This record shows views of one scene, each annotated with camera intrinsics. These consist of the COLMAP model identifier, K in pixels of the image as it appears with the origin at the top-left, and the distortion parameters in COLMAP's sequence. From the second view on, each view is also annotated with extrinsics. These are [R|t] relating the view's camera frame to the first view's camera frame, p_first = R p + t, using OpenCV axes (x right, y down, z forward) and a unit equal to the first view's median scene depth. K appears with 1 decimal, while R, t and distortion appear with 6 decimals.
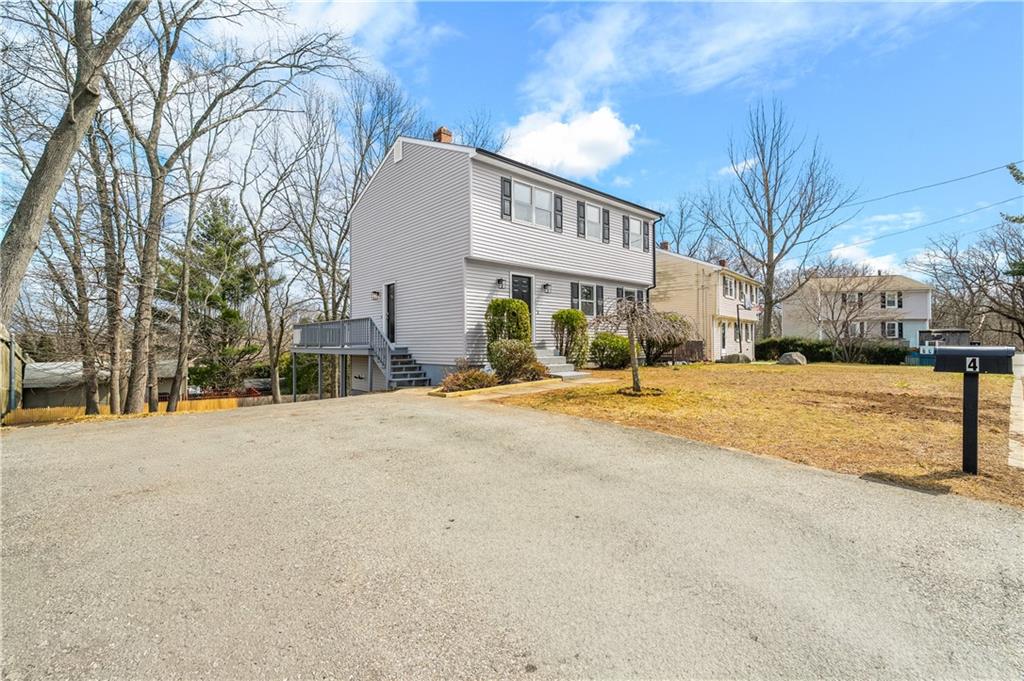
lens RADIAL K [[458.7, 0, 504.4], [0, 458.7, 340.9], [0, 0, 1]] dist [0.026295, 0.000494]
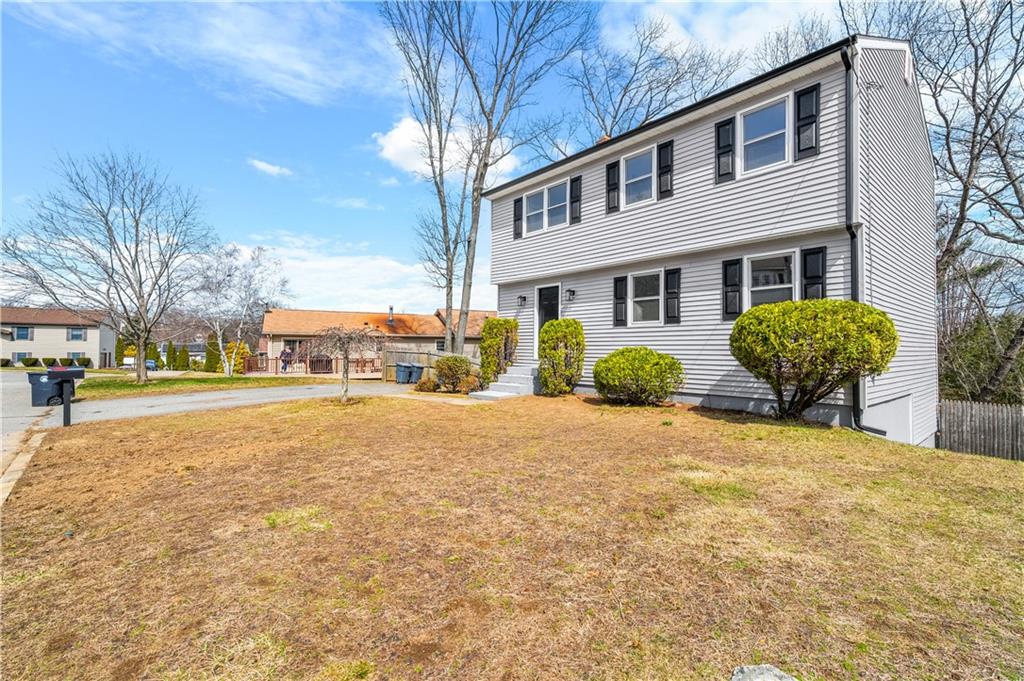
lens RADIAL K [[458.7, 0, 508.1], [0, 458.7, 343.9], [0, 0, 1]] dist [0.026295, 0.000494]
pose [[-0.019890, -0.004909, -0.999790, 0.839918], [0.003697, 0.999981, -0.004983, -0.019835], [0.999795, -0.003796, -0.019872, 0.814831]]
